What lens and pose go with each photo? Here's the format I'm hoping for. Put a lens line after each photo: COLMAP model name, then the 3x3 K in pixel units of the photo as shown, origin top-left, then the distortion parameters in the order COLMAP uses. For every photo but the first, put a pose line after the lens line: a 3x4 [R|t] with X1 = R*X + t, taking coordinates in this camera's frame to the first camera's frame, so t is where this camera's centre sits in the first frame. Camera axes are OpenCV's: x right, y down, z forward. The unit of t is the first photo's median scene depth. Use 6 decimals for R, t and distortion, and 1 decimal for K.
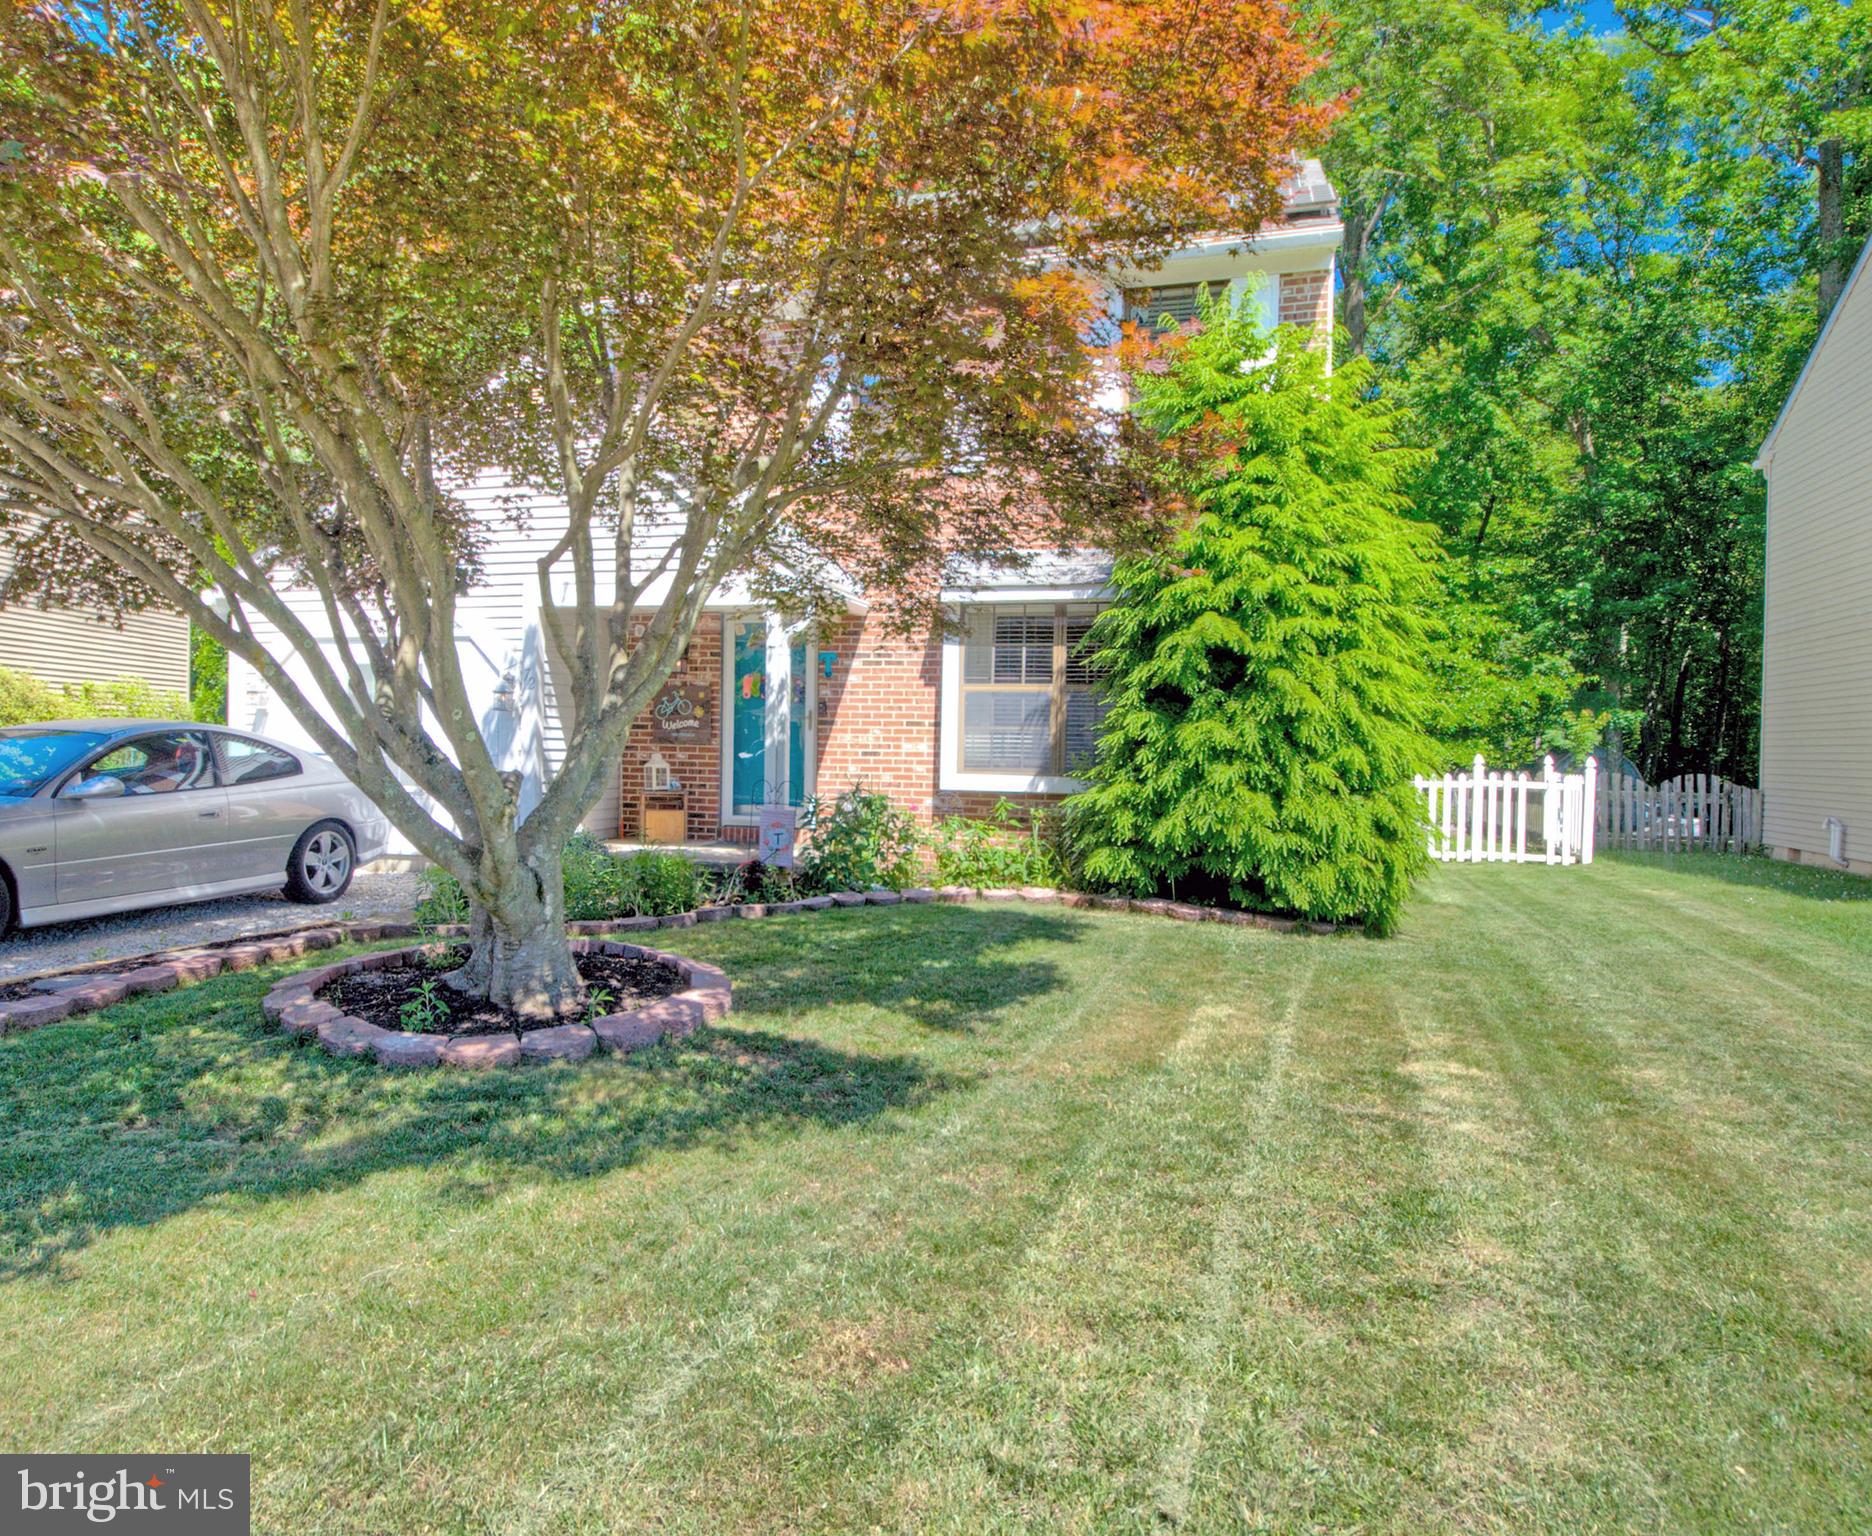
lens RADIAL K [[1135.5, 0, 904.6], [0, 1135.5, 755.5], [0, 0, 1]] dist [-0.004146, 0.001758]
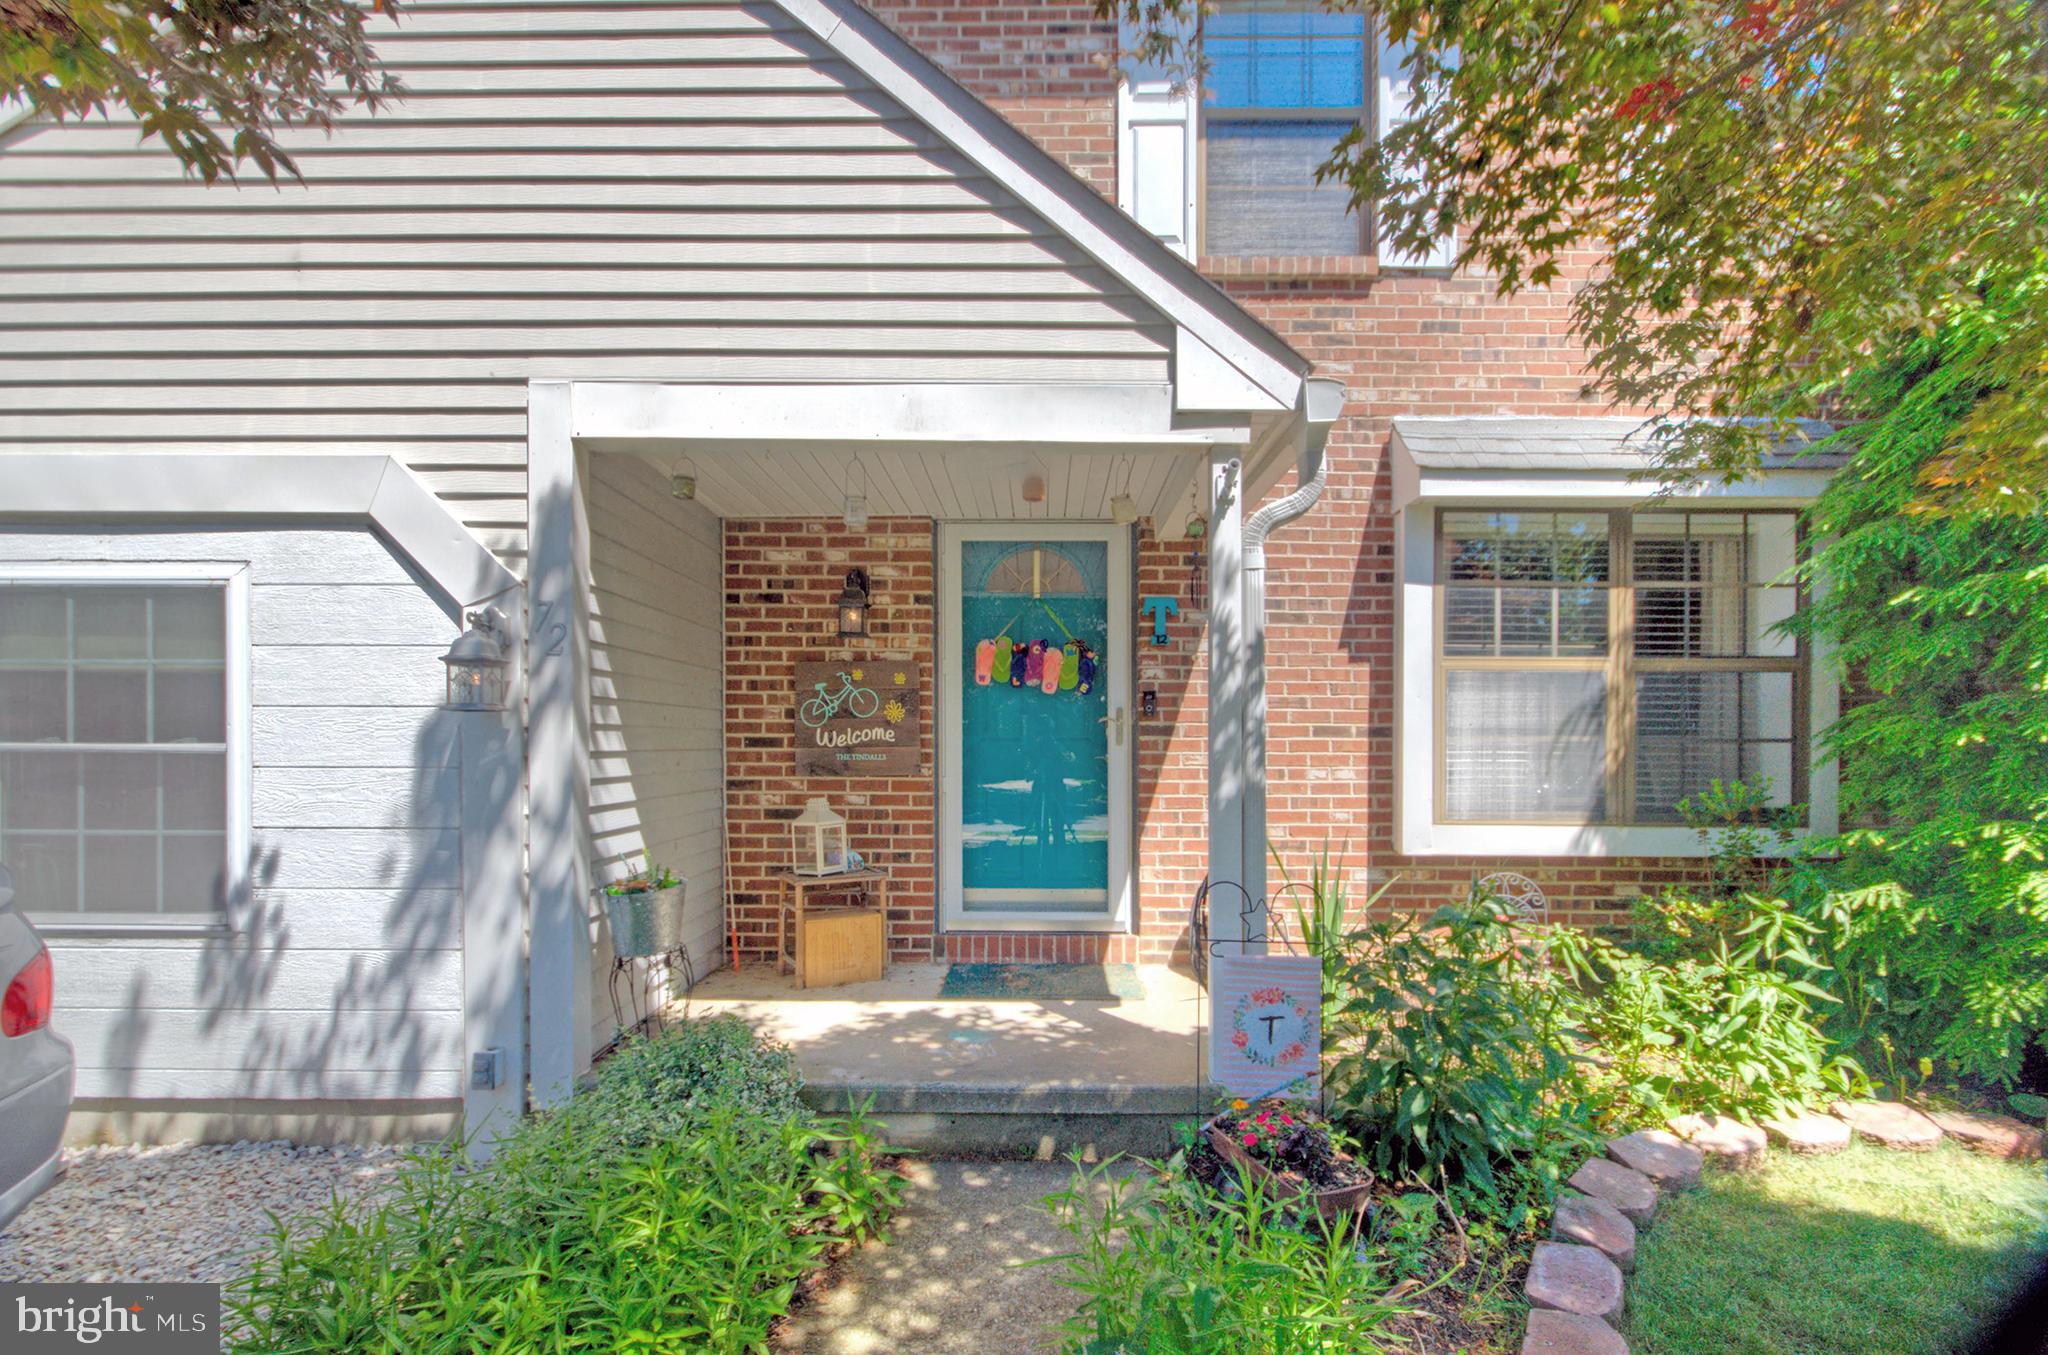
lens RADIAL K [[927.5, 0, 1047.5], [0, 927.5, 746.4], [0, 0, 1]] dist [-0.004055, -0.001888]
pose [[0.964692, -0.016650, 0.262854, -0.290493], [0.015770, 0.999861, 0.005455, -0.031299], [-0.262908, -0.001117, 0.964820, 0.751302]]
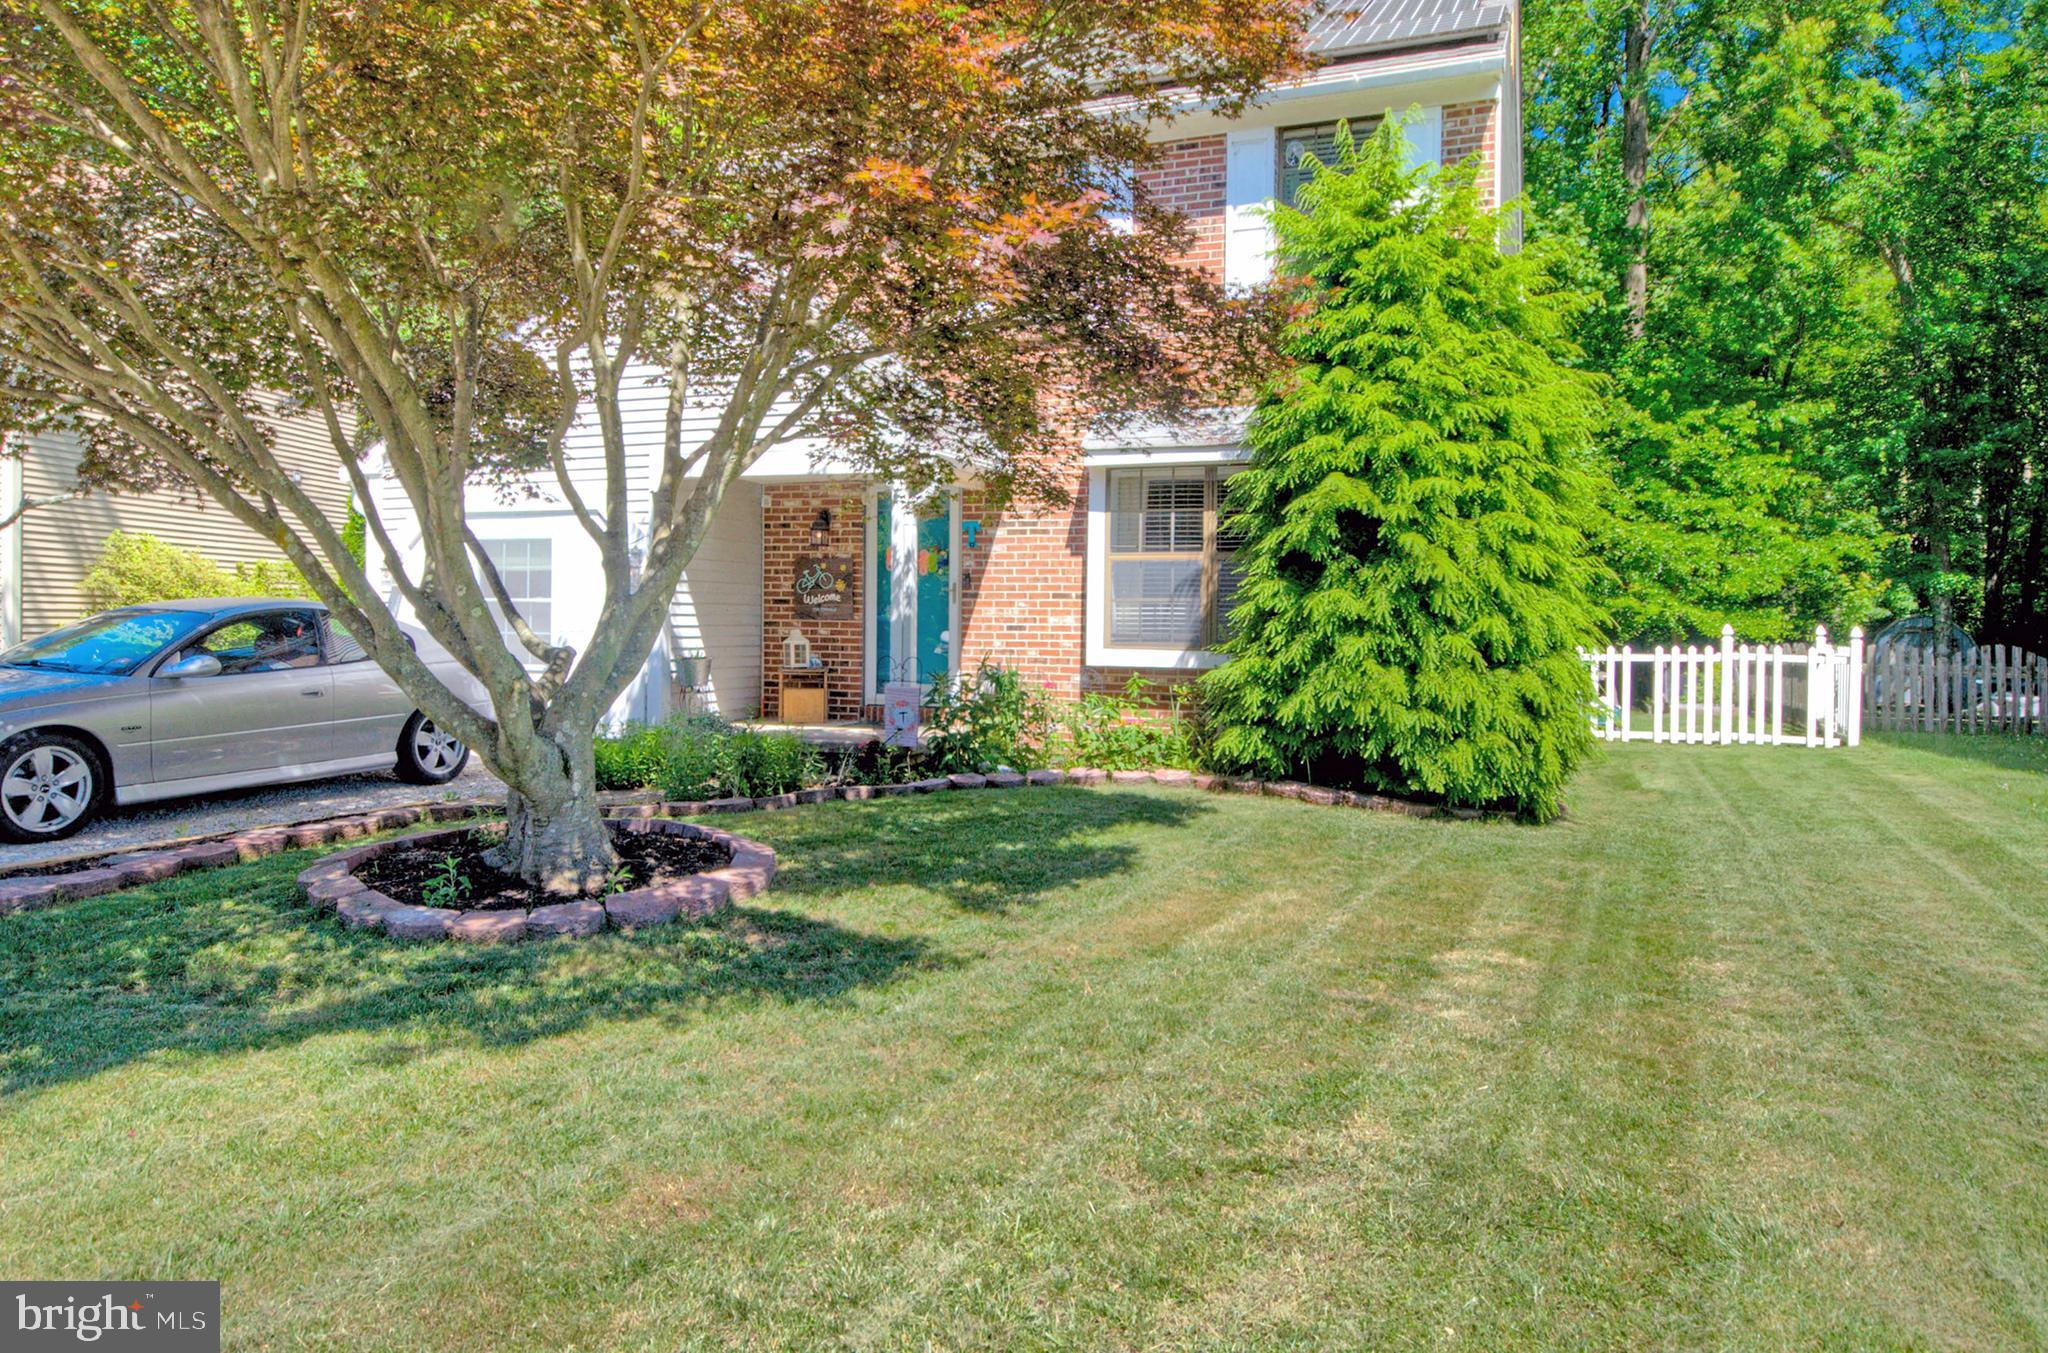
lens RADIAL K [[1237.3, 0, 1064.7], [0, 1237.3, 621.8], [0, 0, 1]] dist [-0.007899, 0.002970]
pose [[0.997243, -0.007483, -0.073823, 0.107207], [0.006920, 0.999945, -0.007876, 0.001923], [0.073878, 0.007343, 0.997240, -0.026379]]
